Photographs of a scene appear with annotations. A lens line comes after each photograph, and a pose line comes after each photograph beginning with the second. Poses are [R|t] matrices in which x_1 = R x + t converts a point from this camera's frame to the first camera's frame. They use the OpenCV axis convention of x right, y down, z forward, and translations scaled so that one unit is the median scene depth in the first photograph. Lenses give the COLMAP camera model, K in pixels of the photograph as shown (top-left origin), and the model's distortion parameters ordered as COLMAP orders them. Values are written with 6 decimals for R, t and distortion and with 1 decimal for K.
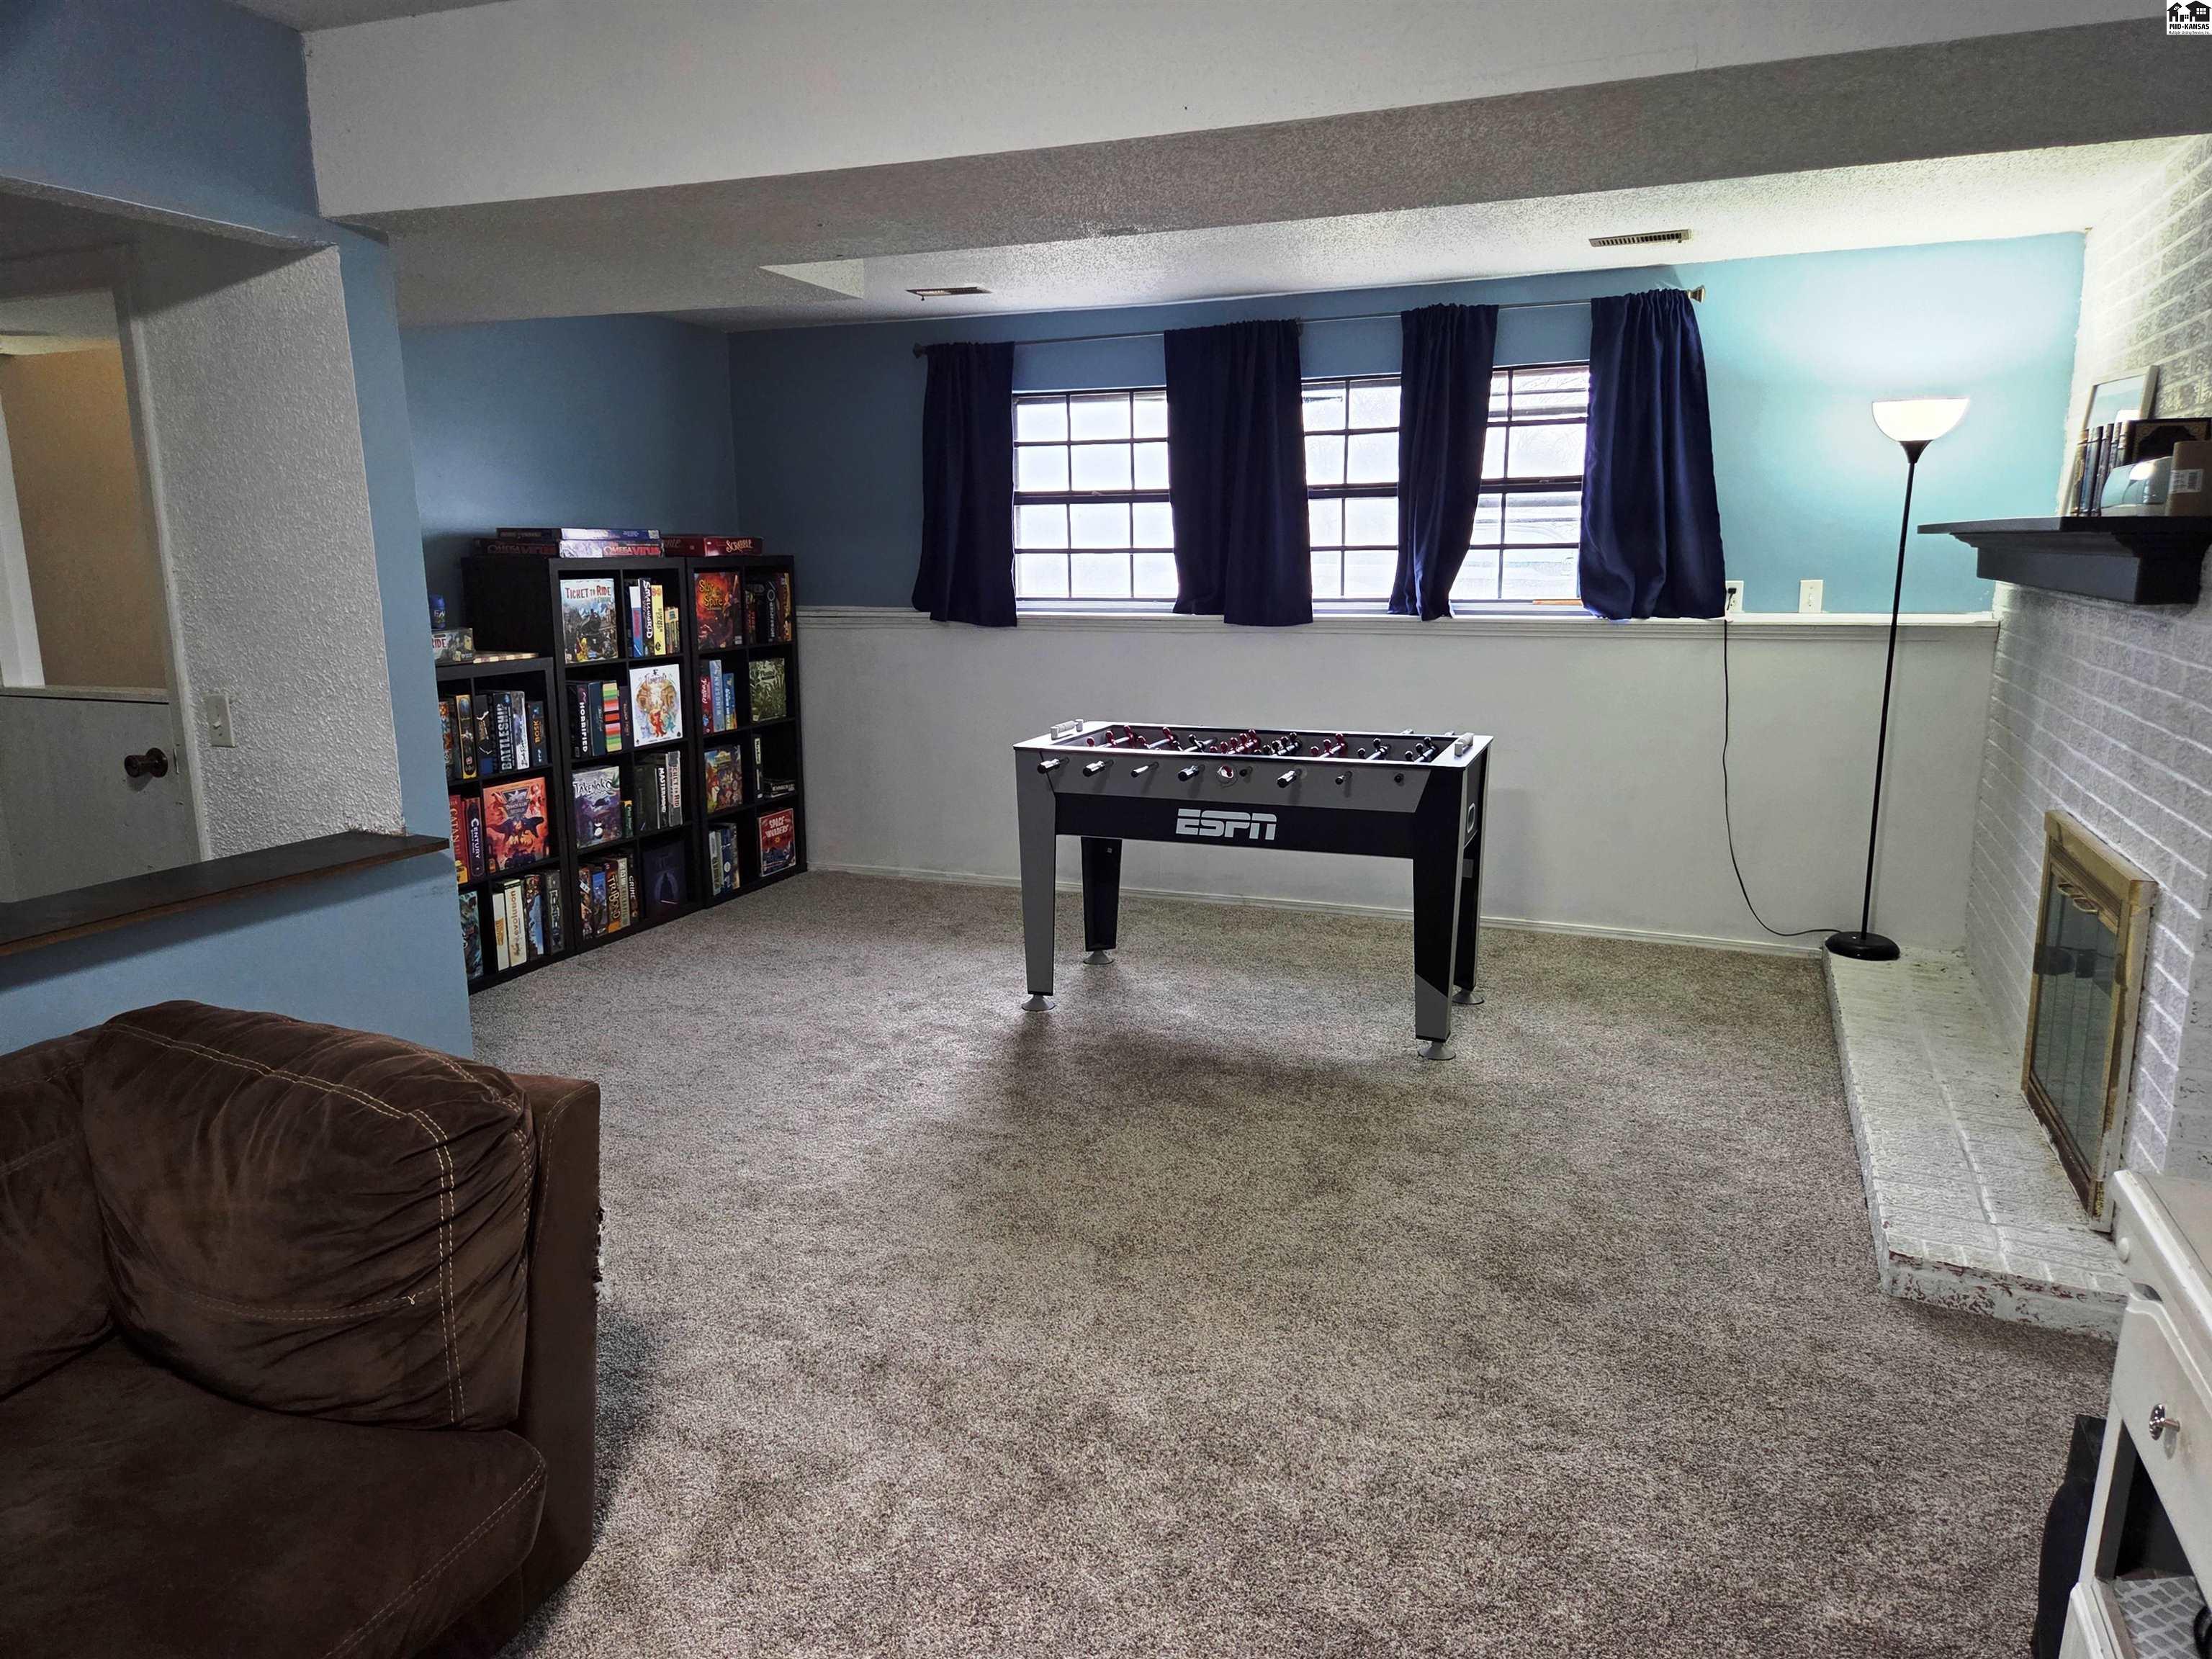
lens RADIAL K [[1463.1, 0, 1100.8], [0, 1463.1, 823.1], [0, 0, 1]] dist [0.060358, -0.060280]
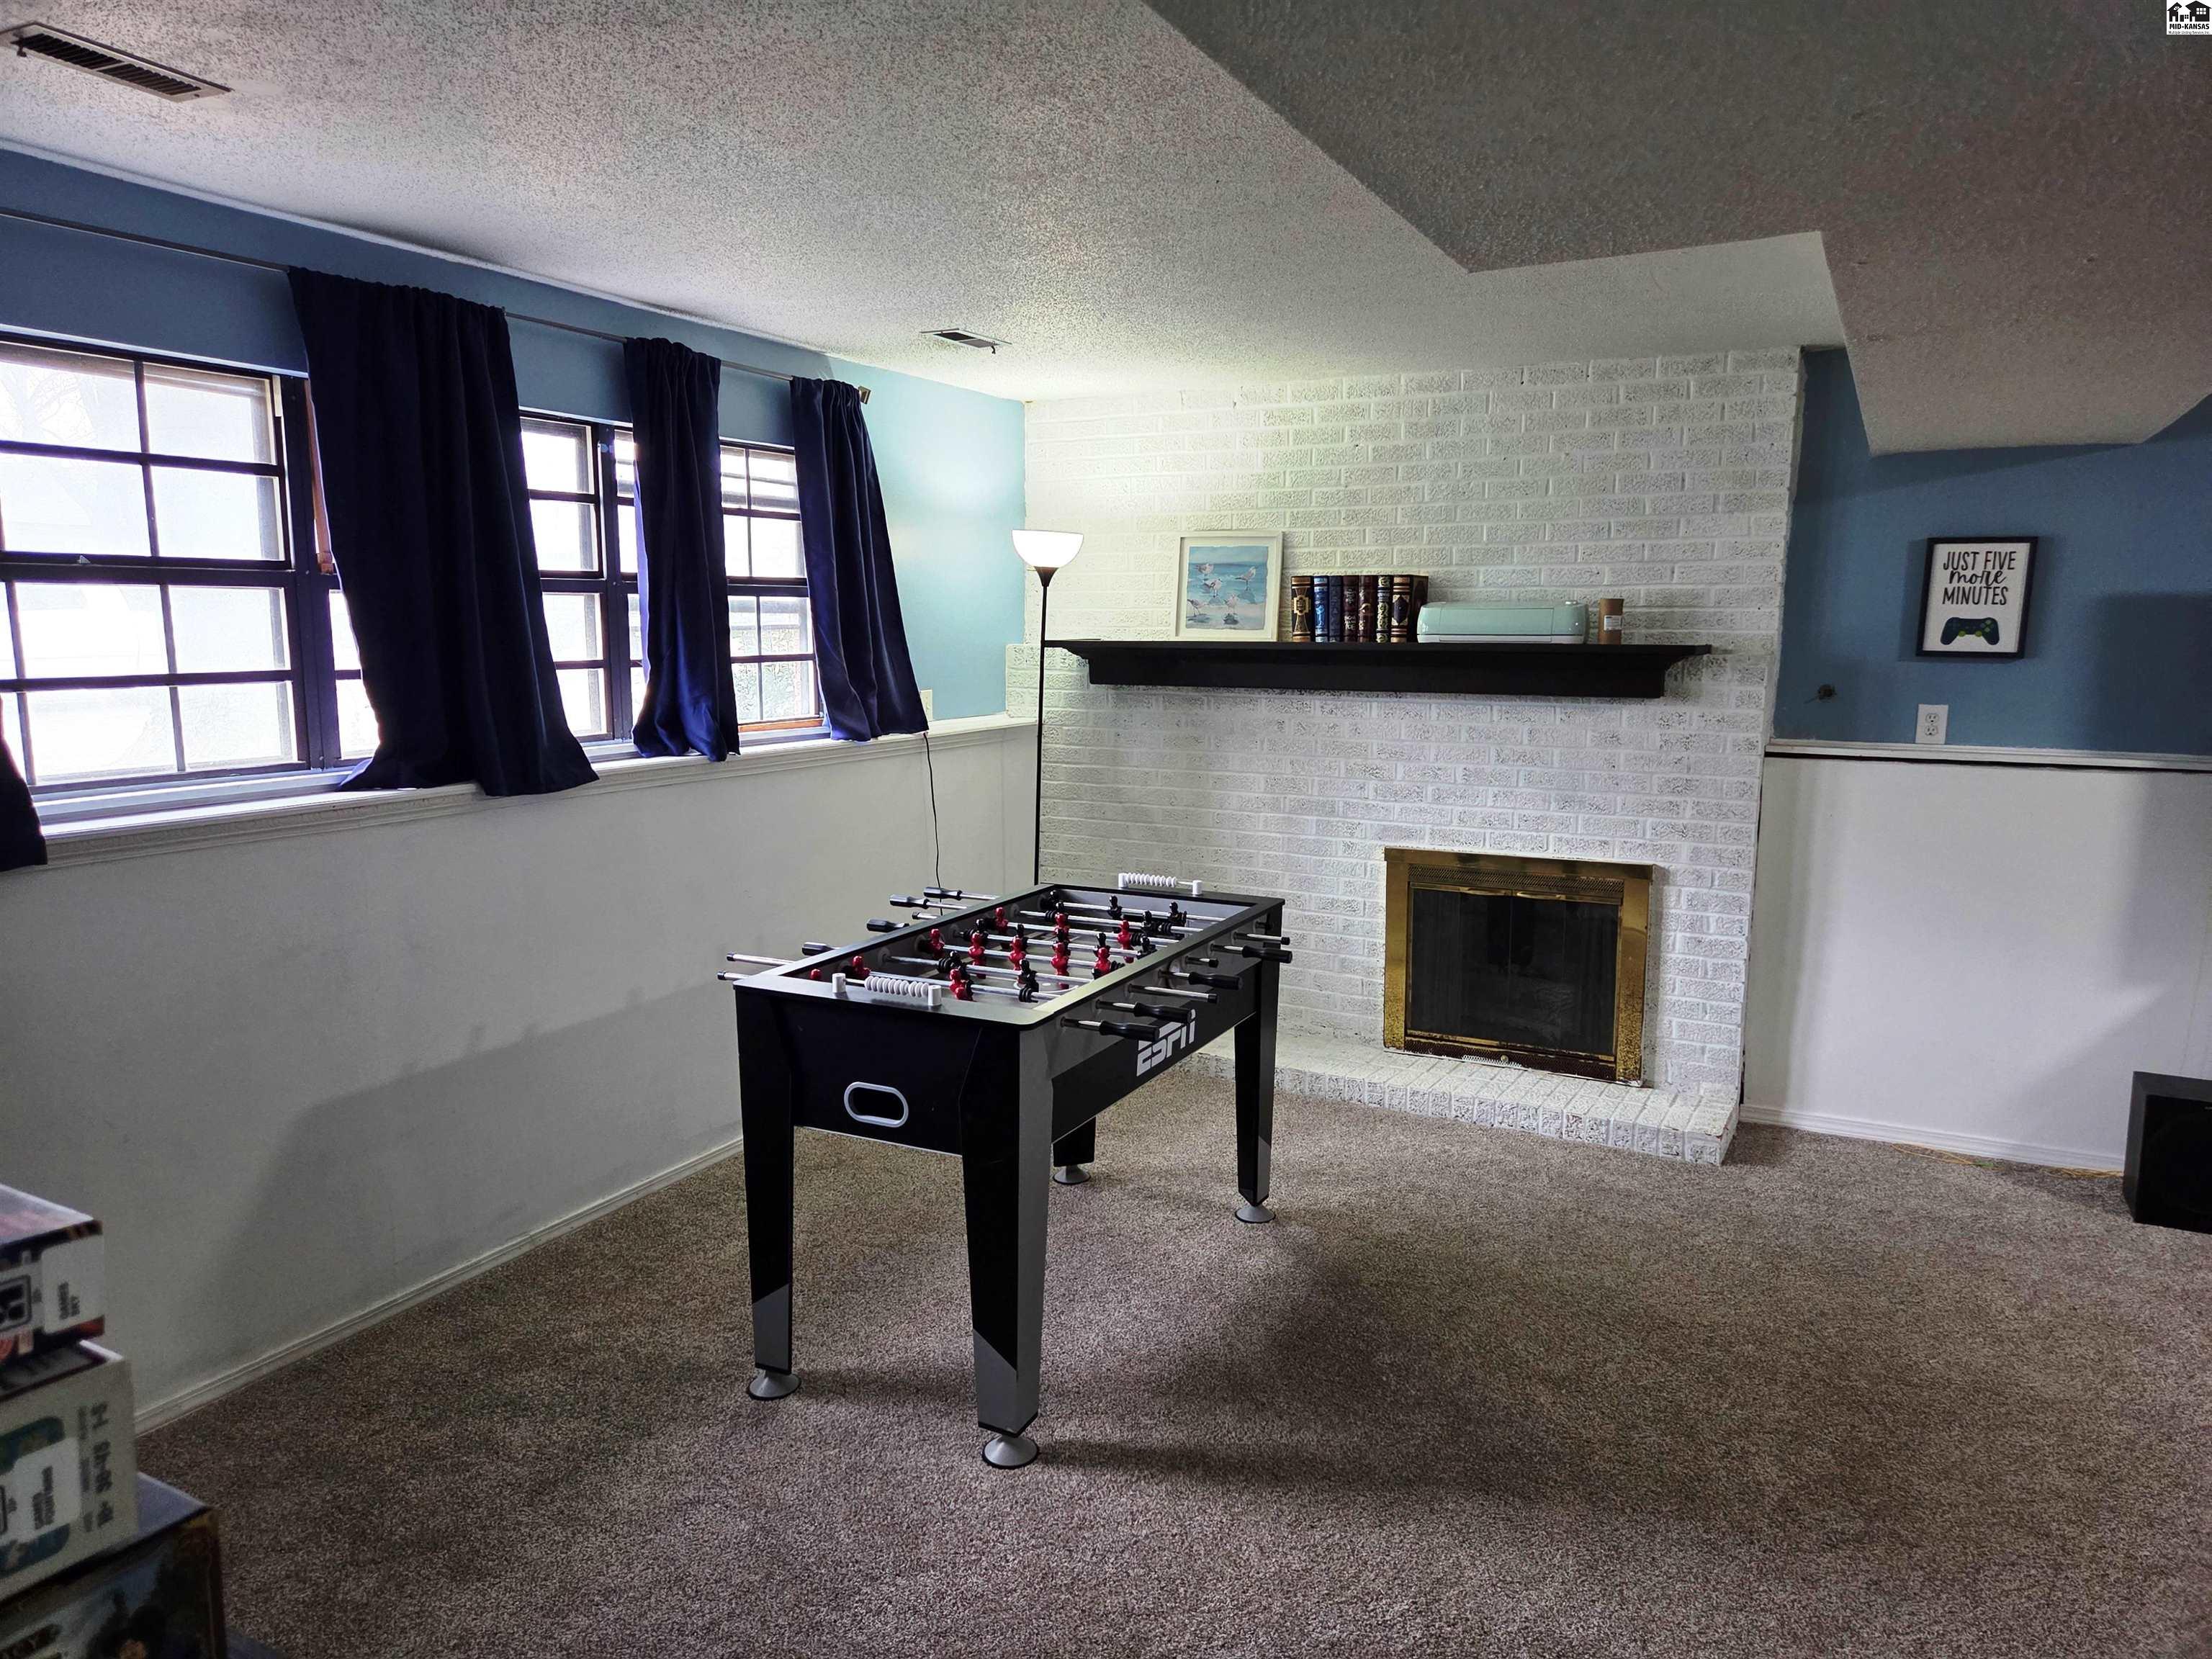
lens RADIAL K [[1463.1, 0, 1100.8], [0, 1463.1, 823.1], [0, 0, 1]] dist [0.060358, -0.060280]
pose [[0.138519, -0.126442, 0.982255, -0.512816], [0.185164, 0.977634, 0.099735, -0.150280], [-0.972896, 0.168063, 0.158833, 0.717320]]
